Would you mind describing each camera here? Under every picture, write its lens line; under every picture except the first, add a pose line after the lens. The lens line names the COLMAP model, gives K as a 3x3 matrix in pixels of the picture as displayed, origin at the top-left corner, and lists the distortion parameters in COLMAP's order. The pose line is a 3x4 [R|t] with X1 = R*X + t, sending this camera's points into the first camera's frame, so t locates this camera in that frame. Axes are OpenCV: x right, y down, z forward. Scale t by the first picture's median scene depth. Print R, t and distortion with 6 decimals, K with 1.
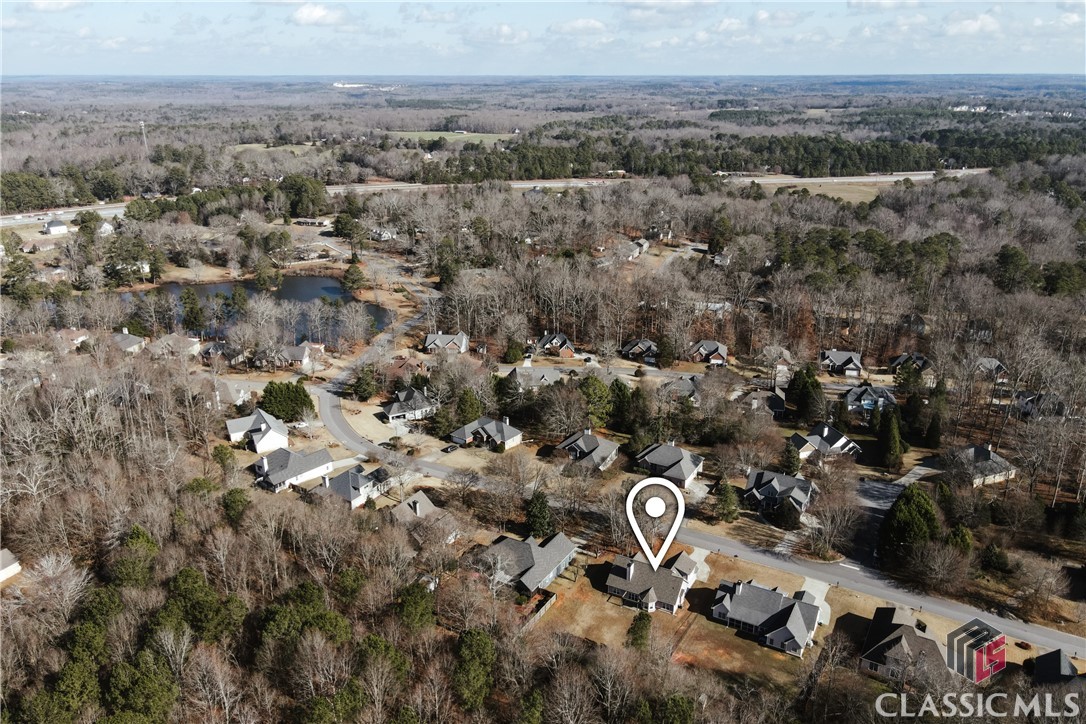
lens RADIAL K [[810.9, 0, 535.6], [0, 810.9, 377.8], [0, 0, 1]] dist [0.014321, 0.002142]
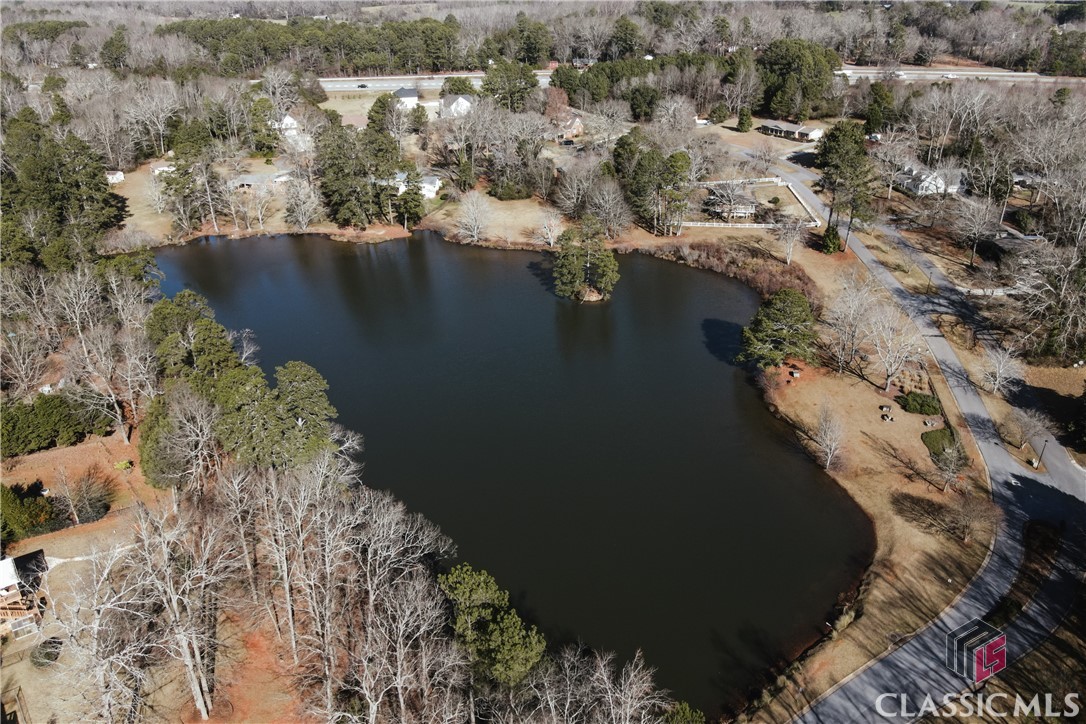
lens RADIAL K [[810.9, 0, 535.6], [0, 810.9, 377.8], [0, 0, 1]] dist [0.014321, 0.002142]
pose [[0.803833, 0.271250, -0.529412, -0.085388], [-0.204003, 0.961715, 0.182996, -0.098826], [0.558781, -0.039097, 0.828393, 0.459880]]
